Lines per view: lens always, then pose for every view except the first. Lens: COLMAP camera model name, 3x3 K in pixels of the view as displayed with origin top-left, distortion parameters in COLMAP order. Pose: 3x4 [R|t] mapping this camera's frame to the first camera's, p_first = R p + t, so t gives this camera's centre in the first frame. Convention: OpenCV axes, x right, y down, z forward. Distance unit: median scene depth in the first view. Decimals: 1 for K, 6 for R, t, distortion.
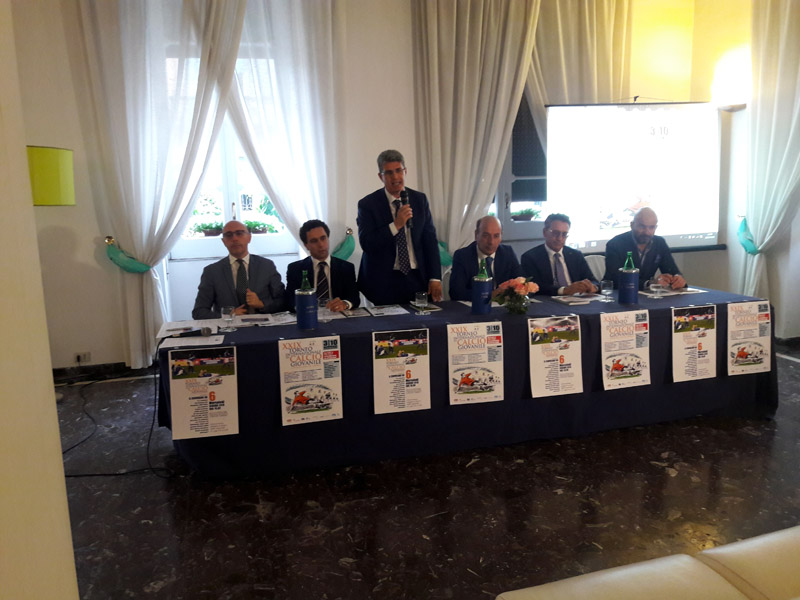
lens RADIAL K [[662.2, 0, 403.5], [0, 662.2, 270.3], [0, 0, 1]] dist [0.075618, -0.203683]
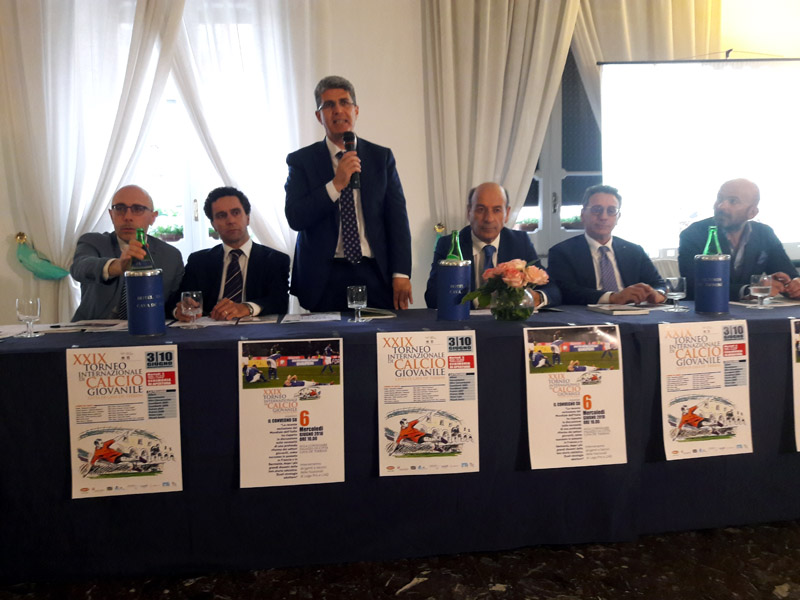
lens RADIAL K [[662.2, 0, 403.5], [0, 662.2, 270.3], [0, 0, 1]] dist [0.075618, -0.203683]
pose [[0.990795, 0.006315, -0.135221, 0.159832], [-0.017198, 0.996689, -0.079465, 0.070048], [0.134271, 0.081059, 0.987624, 0.411478]]
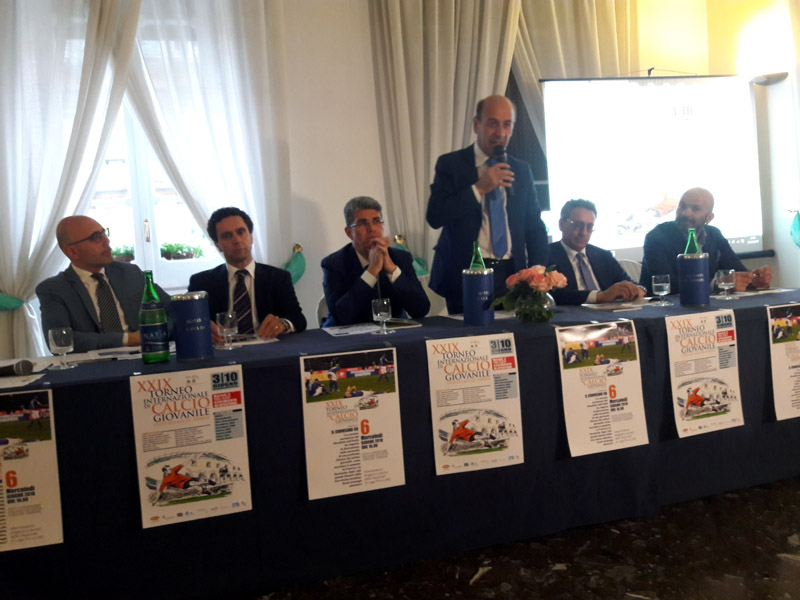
lens RADIAL K [[662.2, 0, 403.5], [0, 662.2, 270.3], [0, 0, 1]] dist [0.075618, -0.203683]
pose [[0.998685, -0.043237, 0.027546, 0.030111], [0.045667, 0.994456, -0.094720, 0.071213], [-0.023298, 0.095854, 0.995123, 0.371434]]
